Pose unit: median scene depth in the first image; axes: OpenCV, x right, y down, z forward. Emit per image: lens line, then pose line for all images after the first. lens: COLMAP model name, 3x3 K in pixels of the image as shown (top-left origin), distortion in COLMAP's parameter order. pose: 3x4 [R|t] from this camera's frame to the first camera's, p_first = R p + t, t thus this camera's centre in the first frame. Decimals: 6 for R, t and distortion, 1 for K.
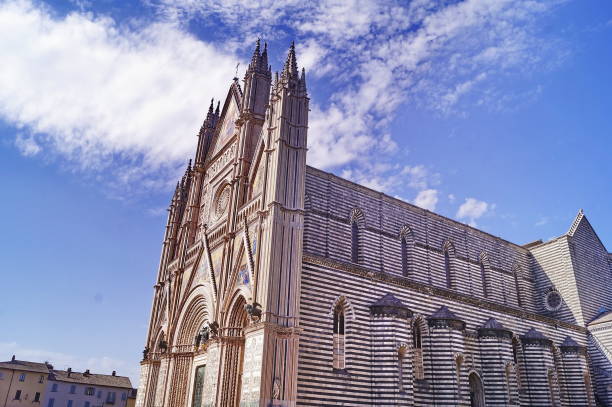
lens RADIAL K [[475.7, 0, 331.3], [0, 475.7, 202.5], [0, 0, 1]] dist [-0.052918, -0.001811]
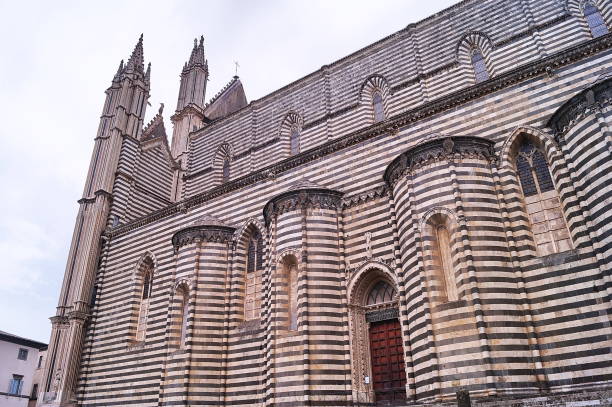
lens RADIAL K [[475.7, 0, 331.3], [0, 475.7, 202.5], [0, 0, 1]] dist [-0.052918, -0.001811]
pose [[0.359020, -0.464201, -0.809705, 0.811865], [0.450357, 0.846027, -0.285338, 0.489082], [0.817486, -0.262214, 0.512797, 0.859970]]
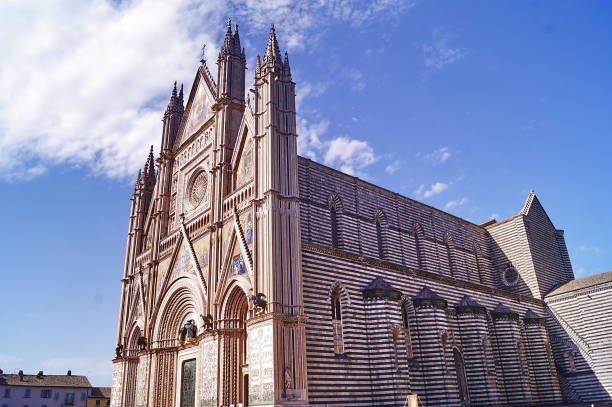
lens RADIAL K [[475.7, 0, 331.3], [0, 475.7, 202.5], [0, 0, 1]] dist [-0.052918, -0.001811]
pose [[0.989586, -0.023720, 0.141977, -0.127701], [0.018556, 0.999121, 0.037588, -0.008822], [-0.142744, -0.034562, 0.989156, 0.012602]]
